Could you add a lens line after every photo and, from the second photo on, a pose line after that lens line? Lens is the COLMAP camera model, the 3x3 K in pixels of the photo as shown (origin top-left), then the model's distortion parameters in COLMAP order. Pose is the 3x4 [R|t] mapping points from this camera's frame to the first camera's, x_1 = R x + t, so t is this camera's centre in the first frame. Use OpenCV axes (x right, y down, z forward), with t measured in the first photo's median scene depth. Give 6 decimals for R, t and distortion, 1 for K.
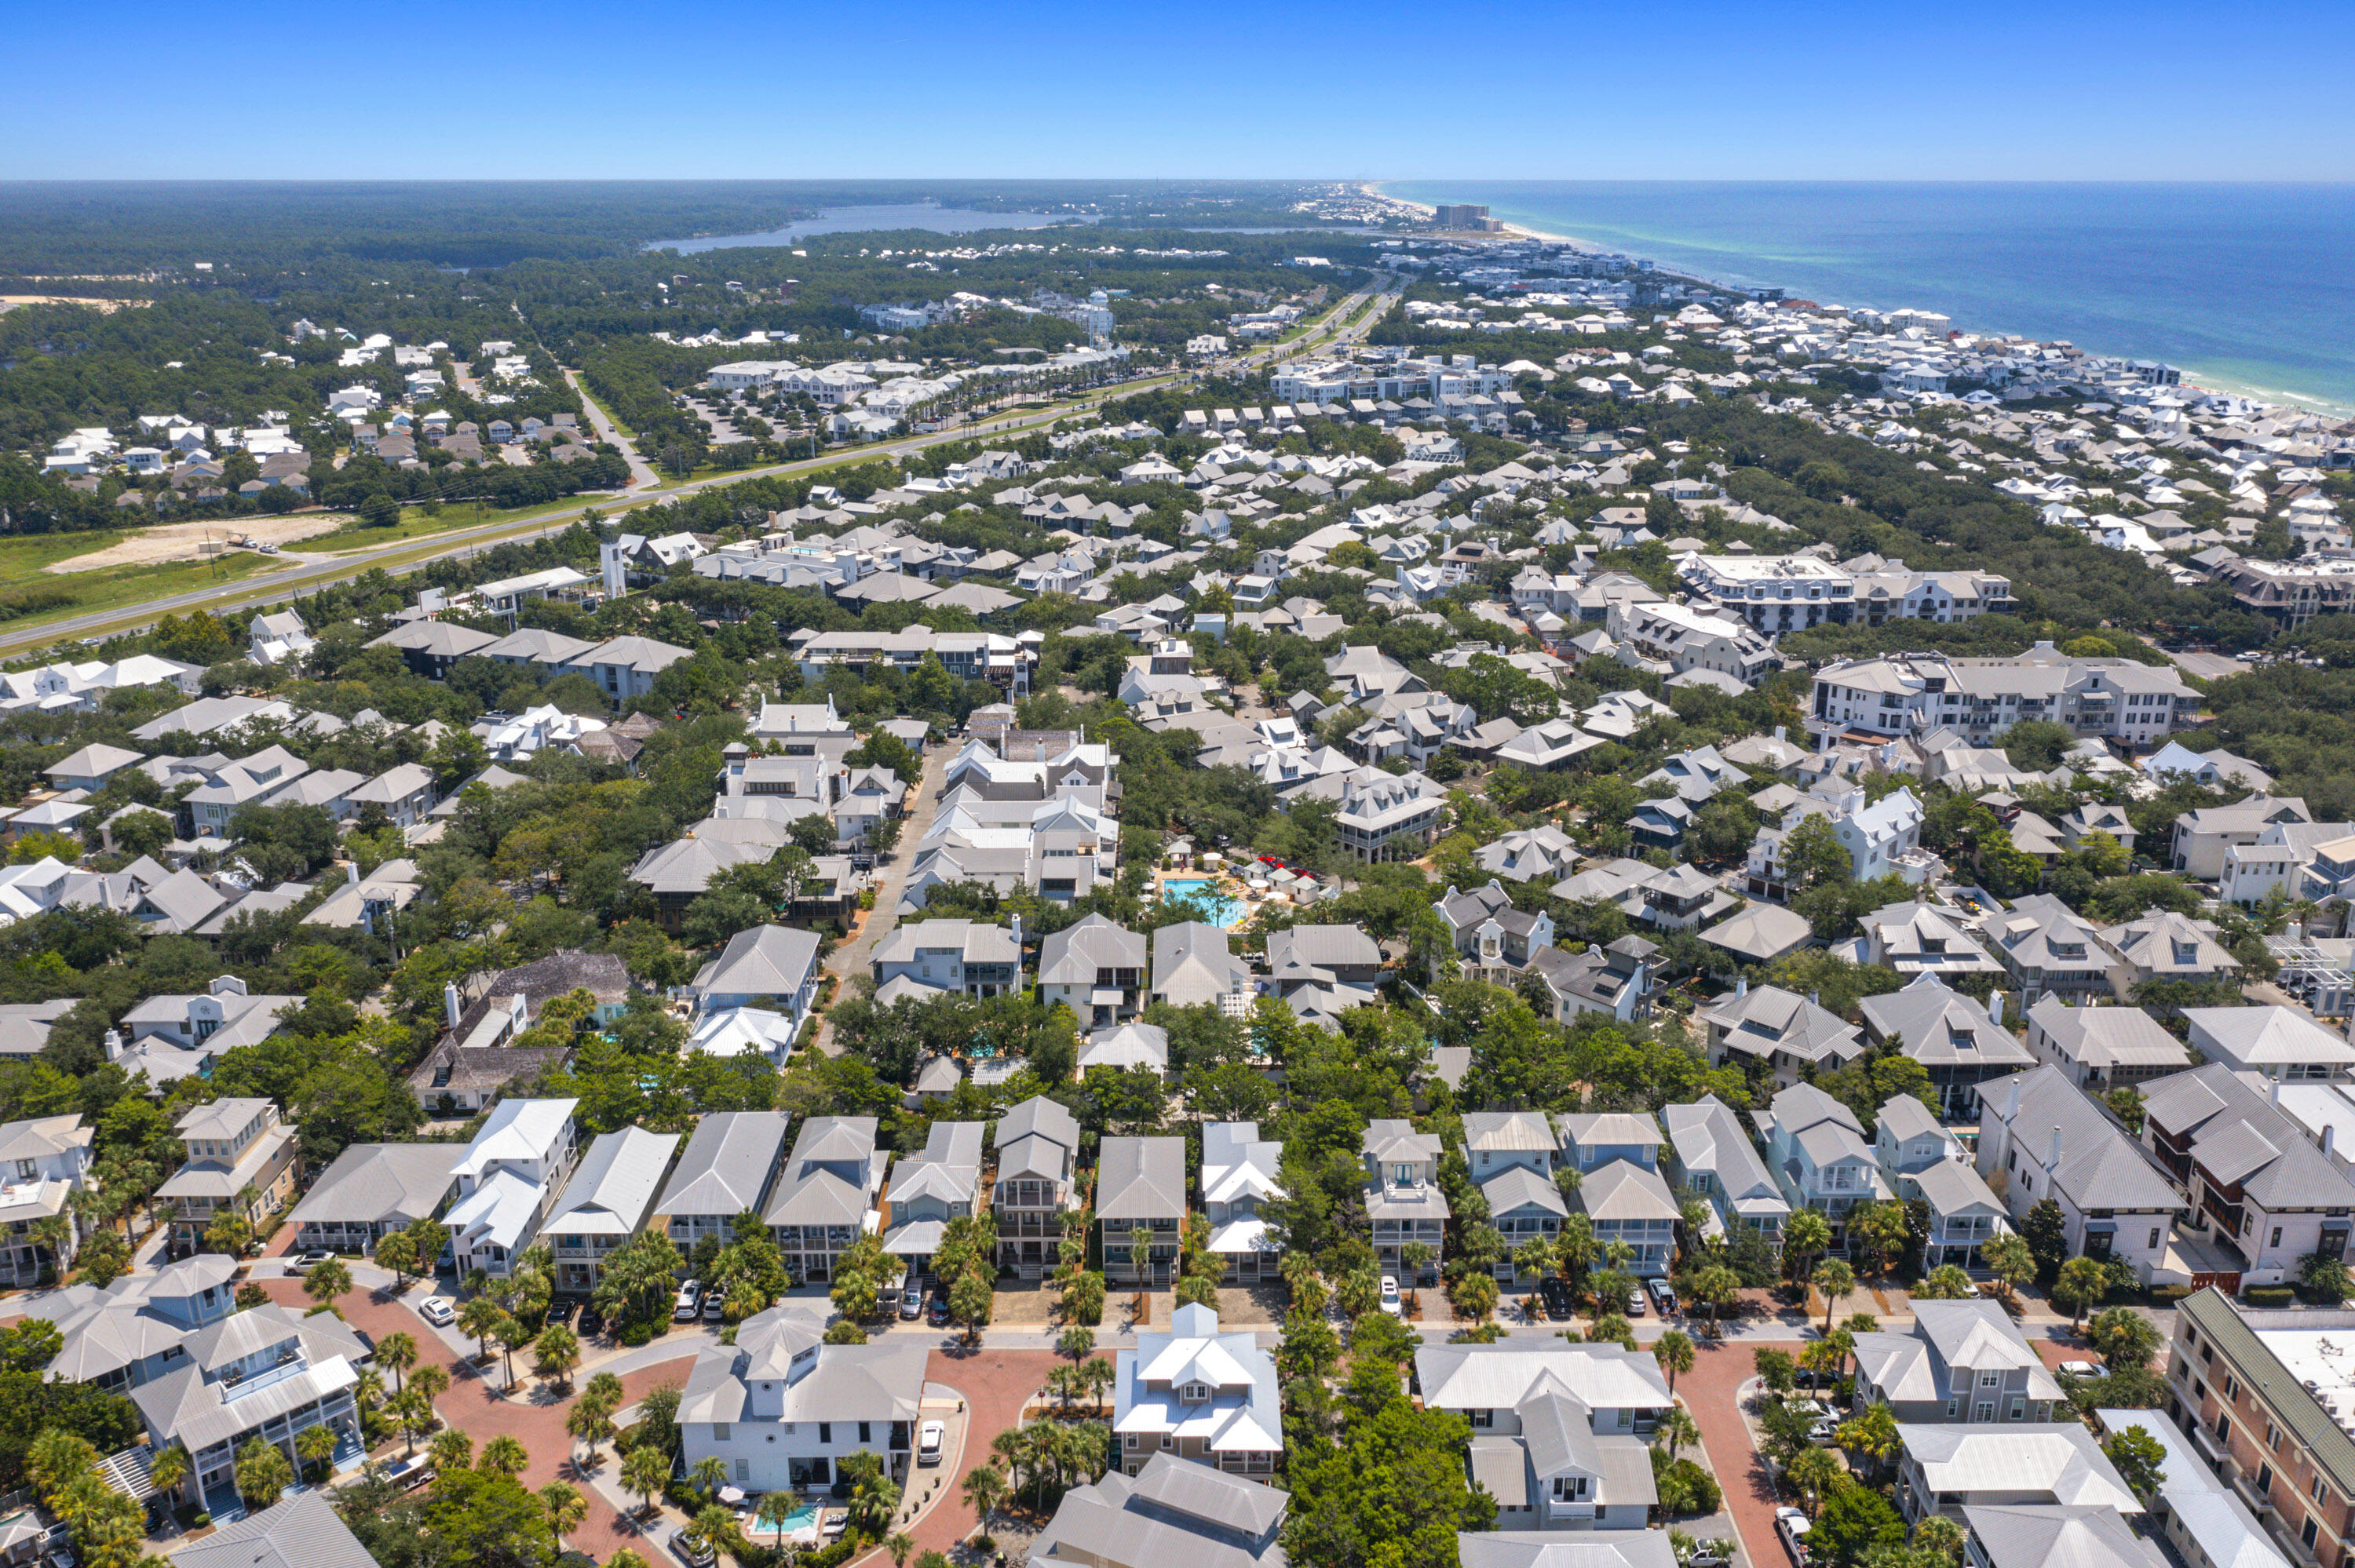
lens RADIAL K [[1871.7, 0, 1177.5], [0, 1871.7, 784.0], [0, 0, 1]] dist [-0.015840, 0.009887]
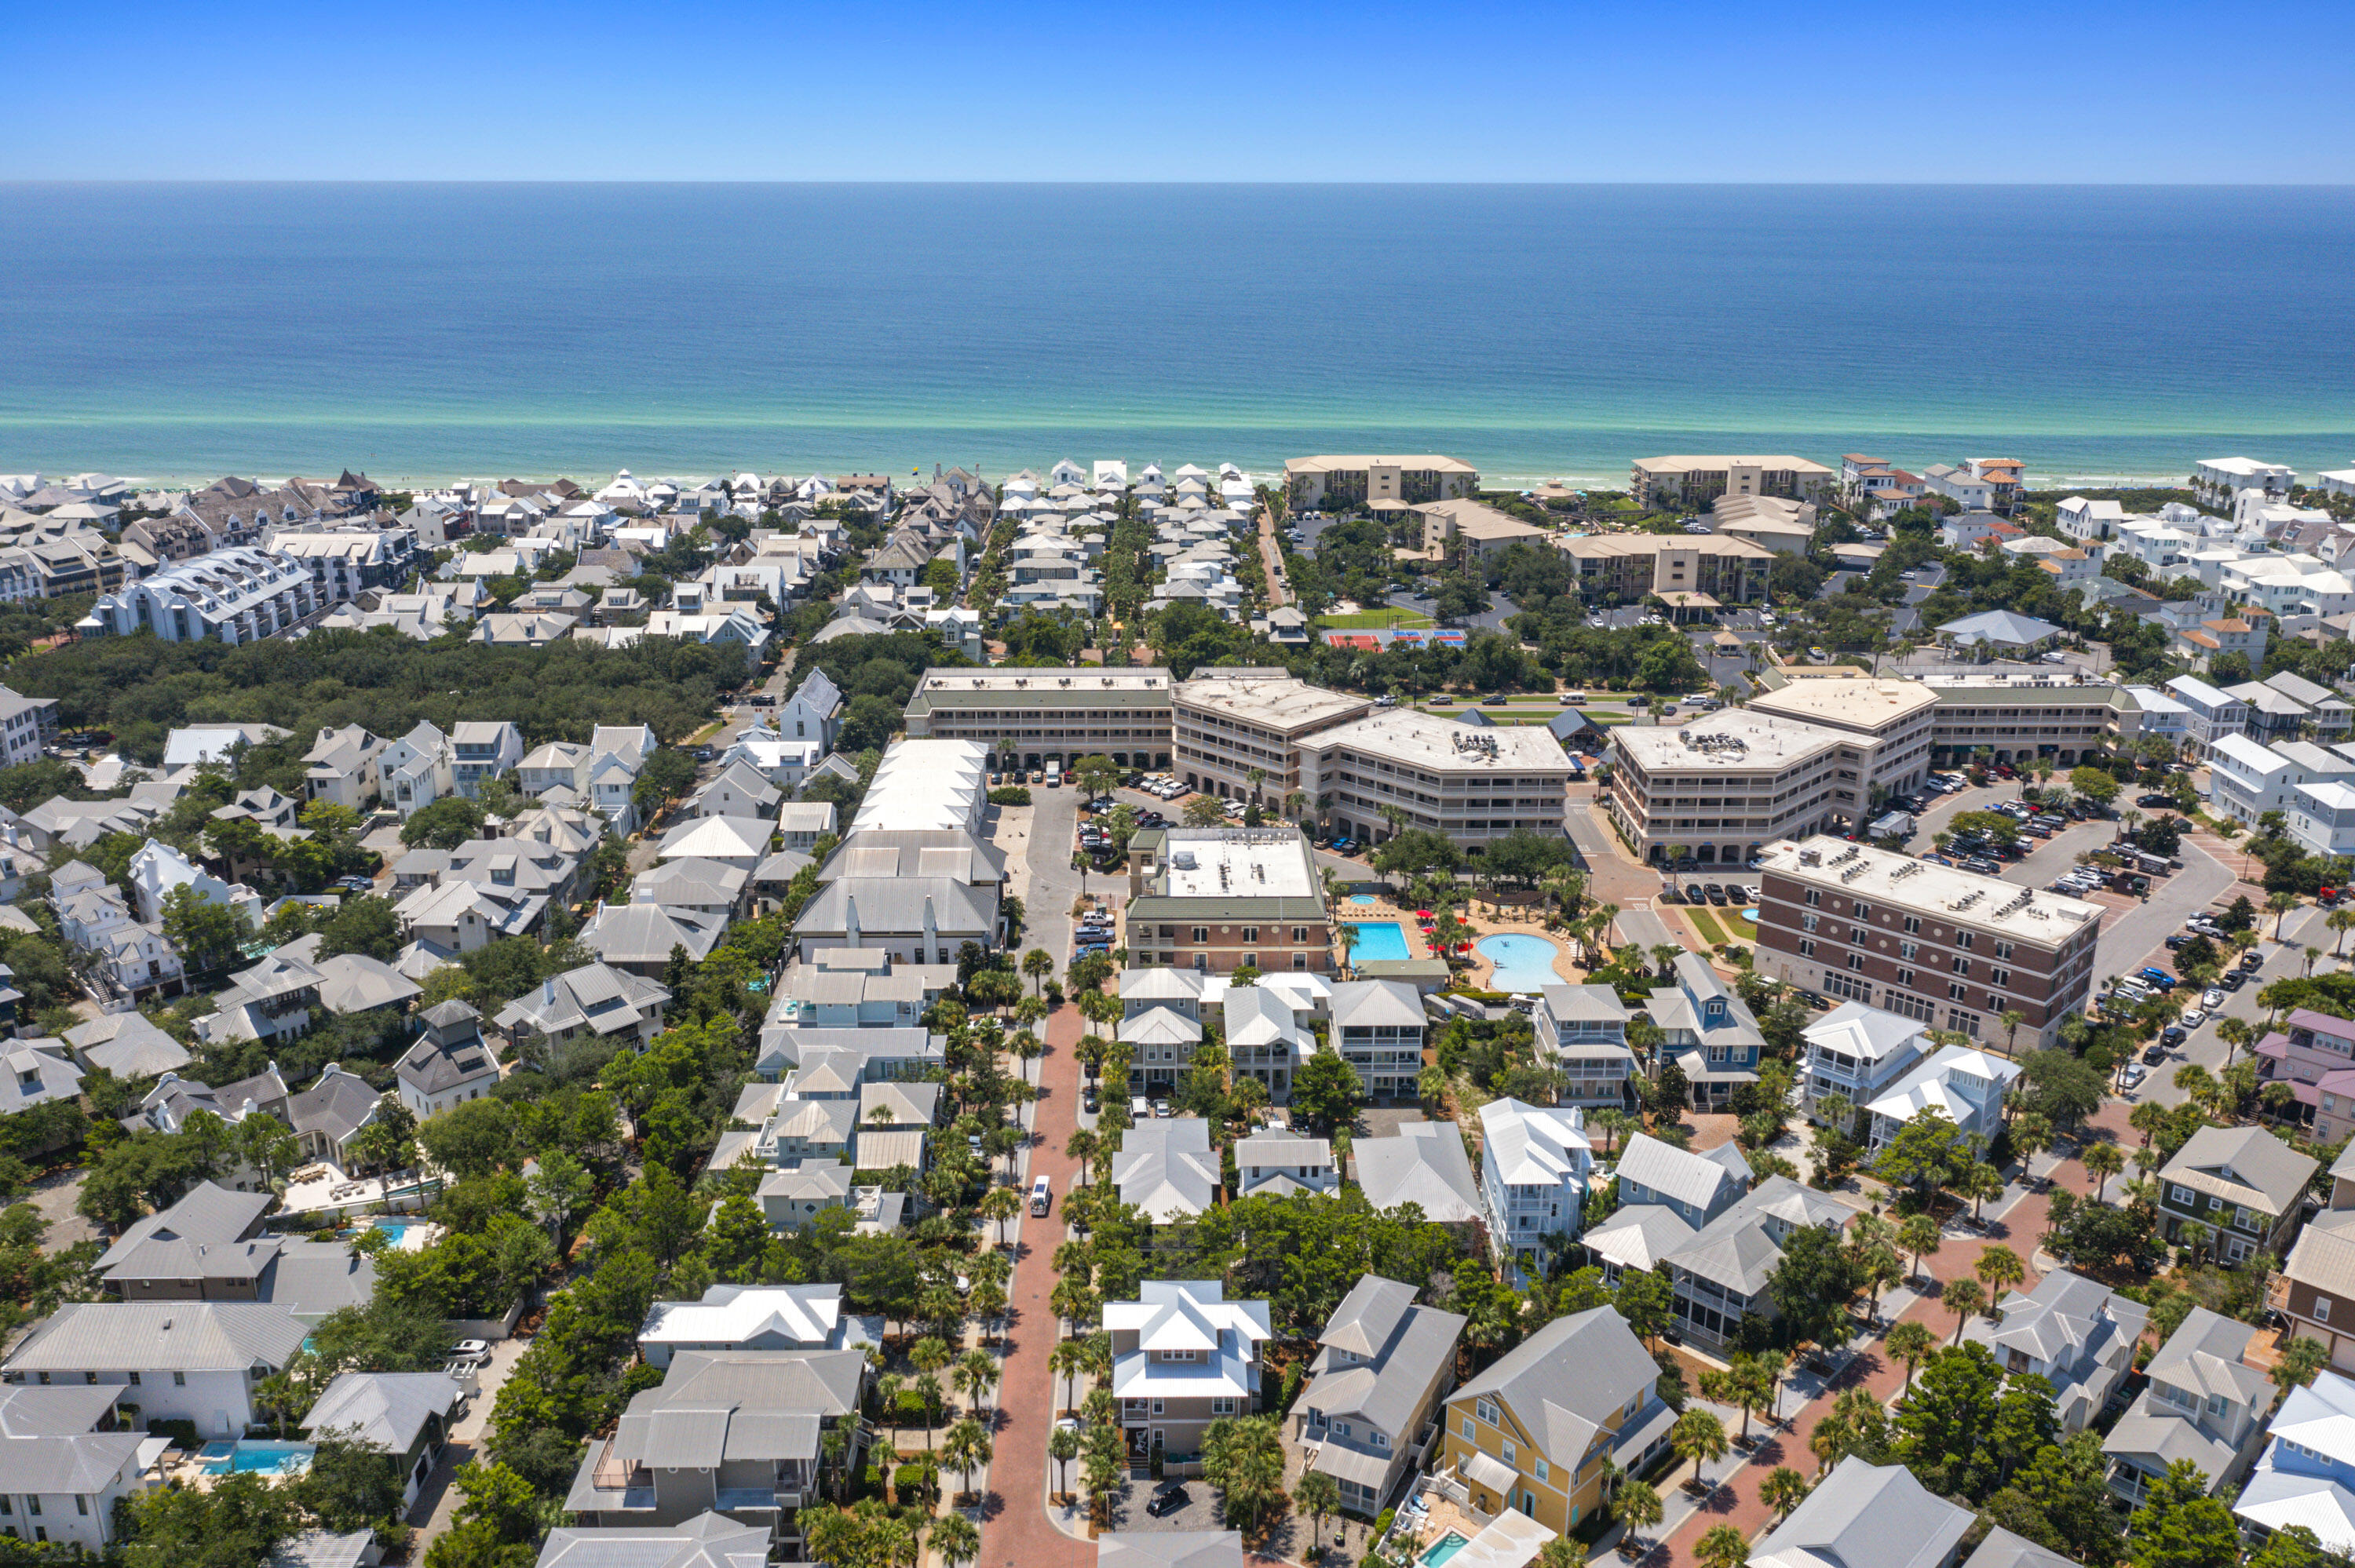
lens RADIAL K [[1871.7, 0, 1177.5], [0, 1871.7, 784.0], [0, 0, 1]] dist [-0.015840, 0.009887]
pose [[-0.010186, -0.311215, 0.950285, -0.440293], [0.310506, 0.902371, 0.298852, -0.131012], [-0.950517, 0.298114, 0.087443, 0.421106]]
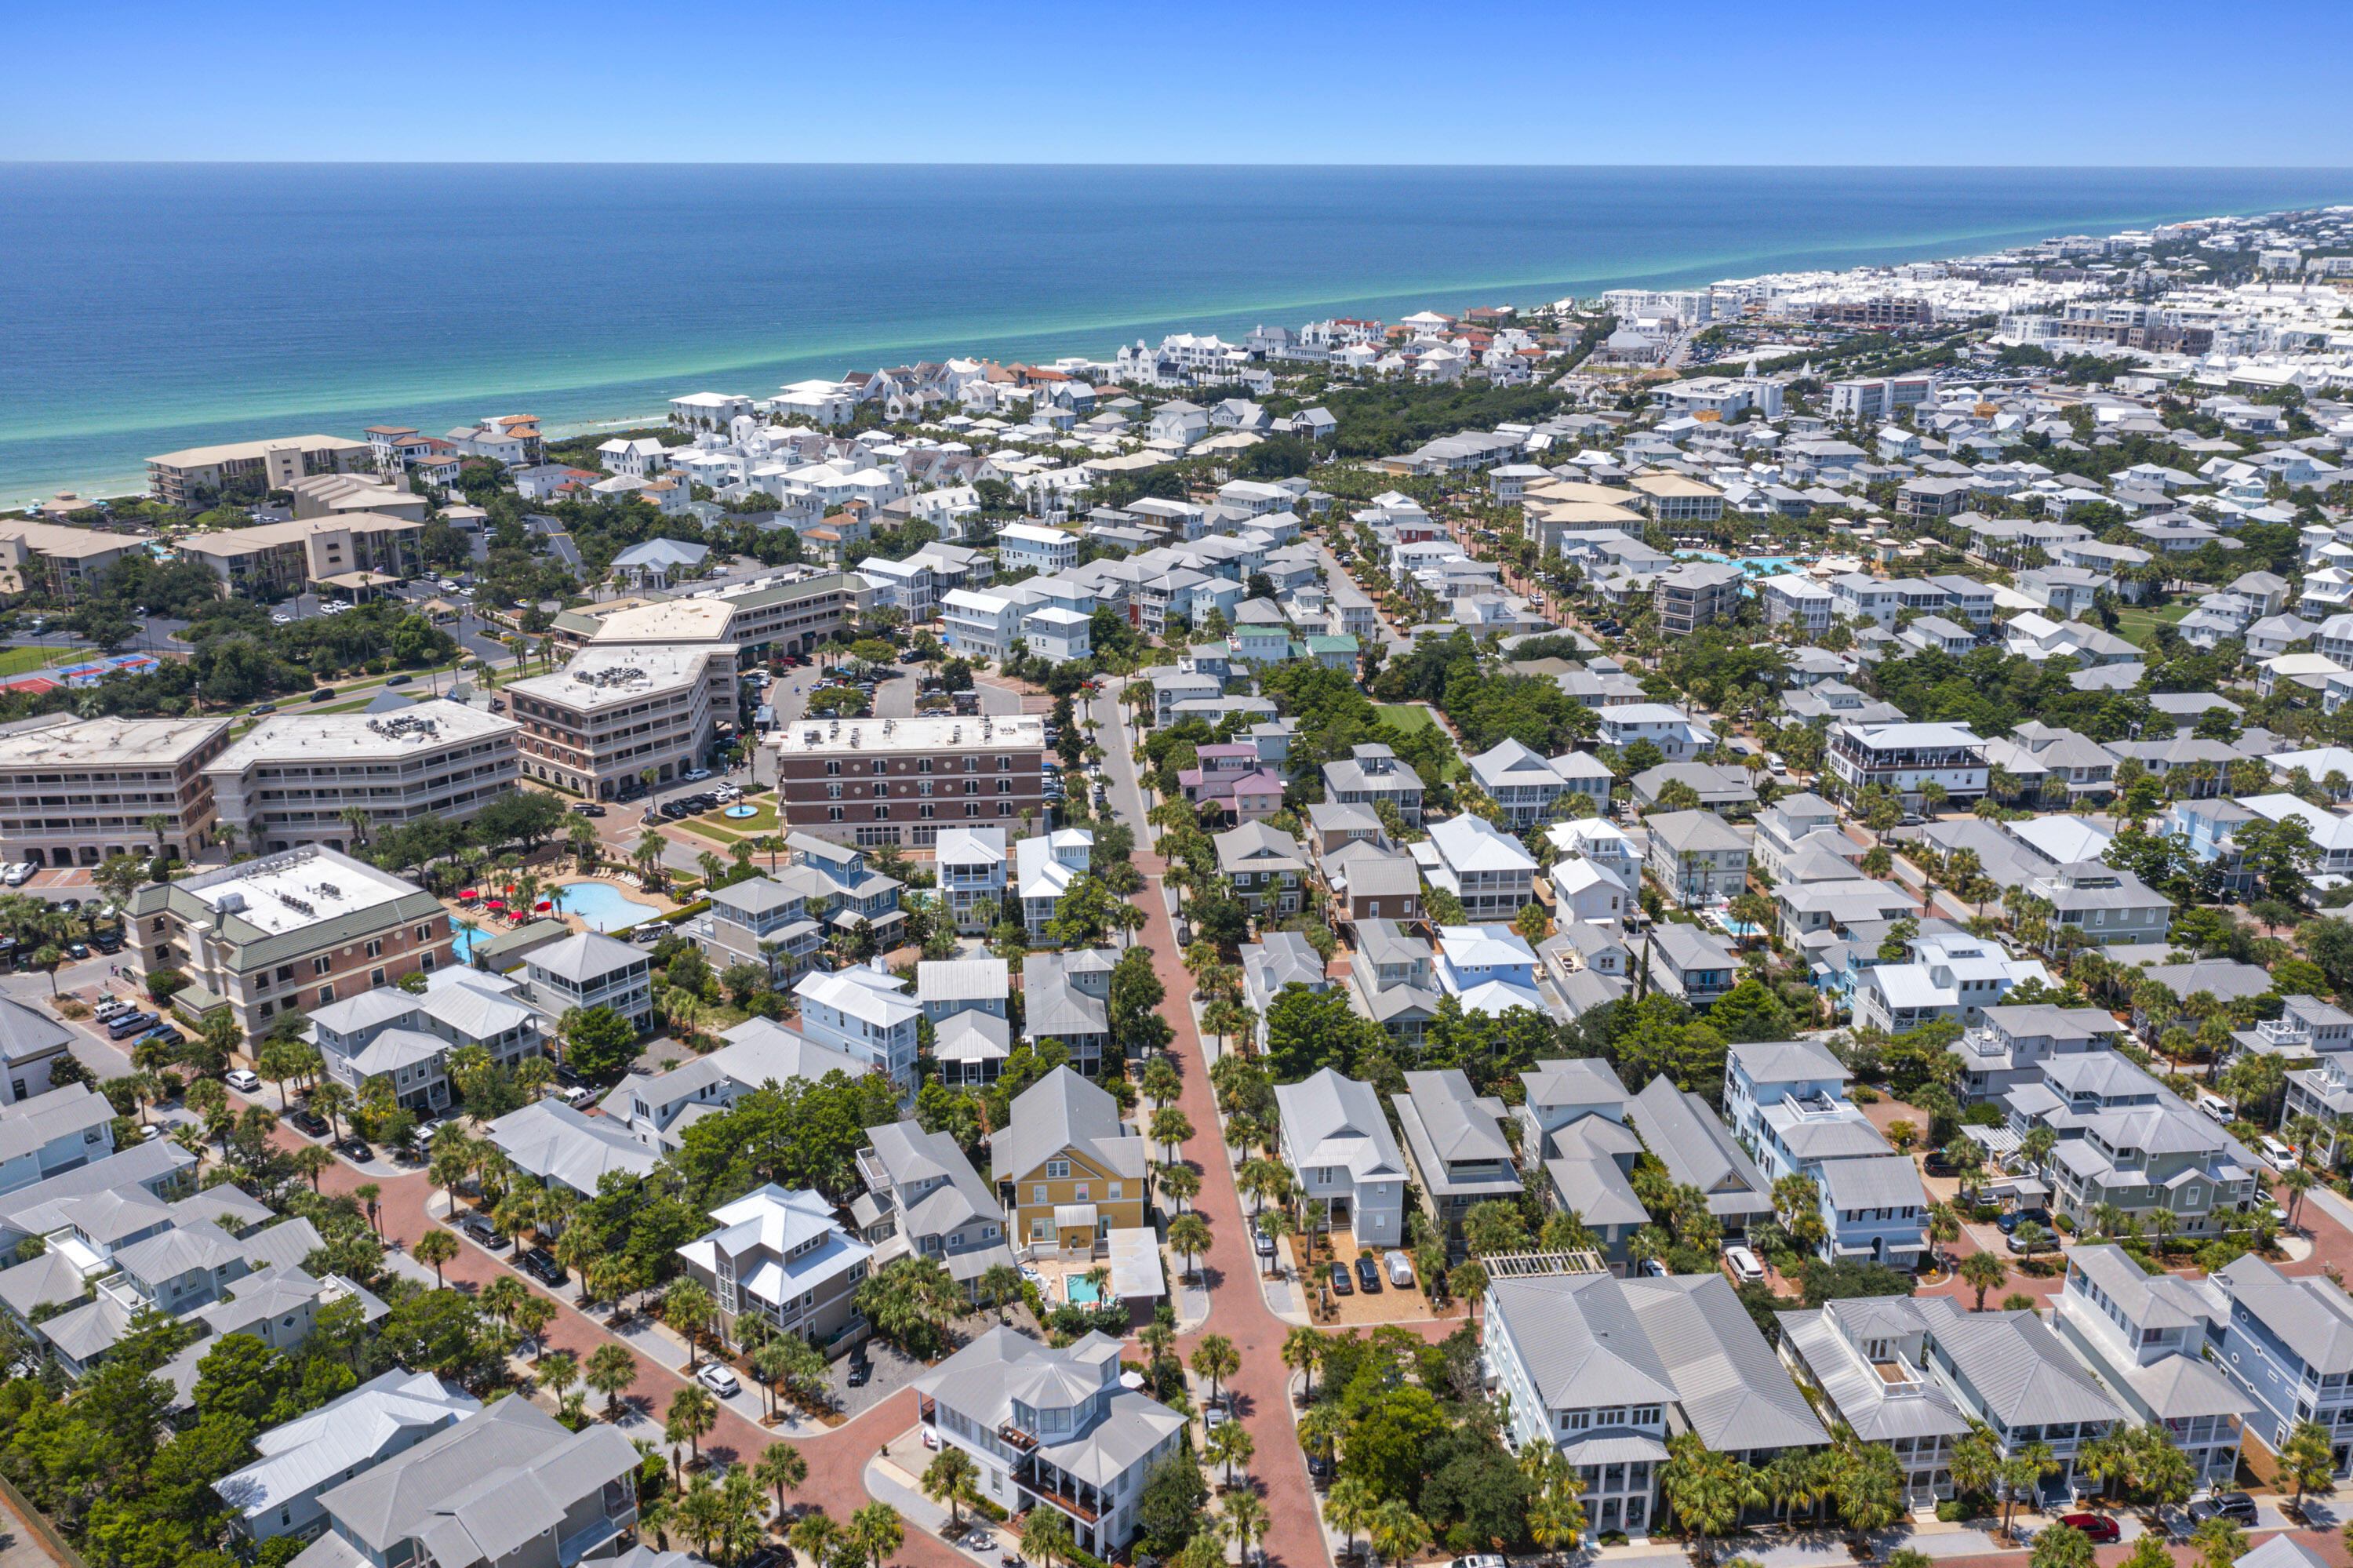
lens RADIAL K [[1917.2, 0, 1176.5], [0, 1917.2, 784.0], [0, 0, 1]] dist [-0.004969, 0.008384]
pose [[-0.769932, -0.198780, 0.606376, -0.387787], [0.199319, 0.827787, 0.524443, -0.207792], [-0.606199, 0.524647, -0.597719, 0.699422]]
